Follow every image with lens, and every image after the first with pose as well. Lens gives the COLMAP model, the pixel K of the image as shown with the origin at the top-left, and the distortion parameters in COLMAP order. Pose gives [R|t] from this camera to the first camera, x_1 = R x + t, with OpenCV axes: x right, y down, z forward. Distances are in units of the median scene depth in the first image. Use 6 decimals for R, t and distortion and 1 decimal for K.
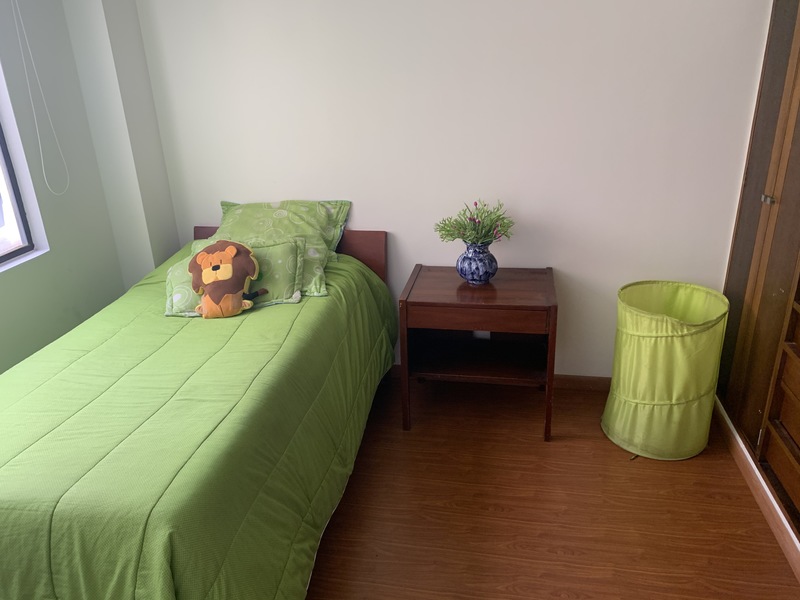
lens RADIAL K [[612.6, 0, 442.4], [0, 612.6, 303.7], [0, 0, 1]] dist [0.120901, -0.236893]
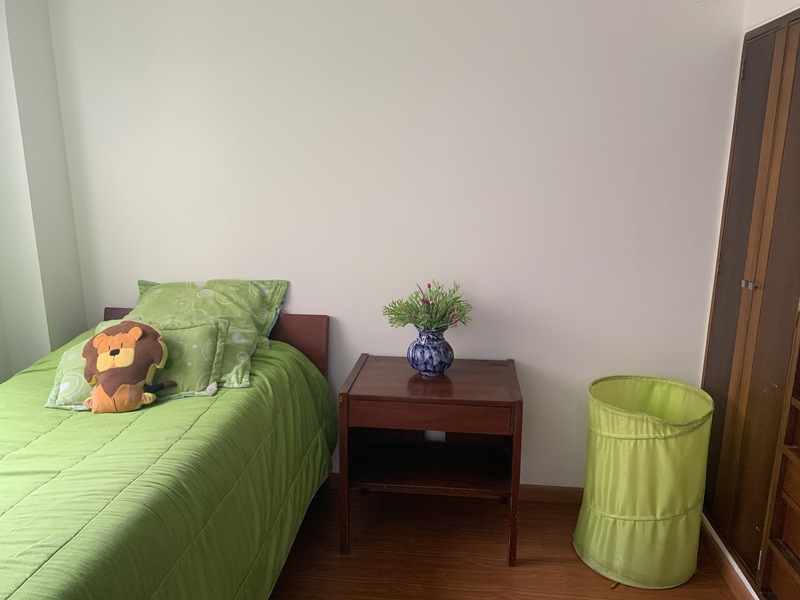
lens RADIAL K [[612.6, 0, 442.4], [0, 612.6, 303.7], [0, 0, 1]] dist [0.120901, -0.236893]
pose [[0.998079, 0.016149, 0.059818, 0.020002], [-0.006059, 0.986248, -0.165160, 0.011080], [-0.061663, 0.164481, 0.984451, 0.125696]]
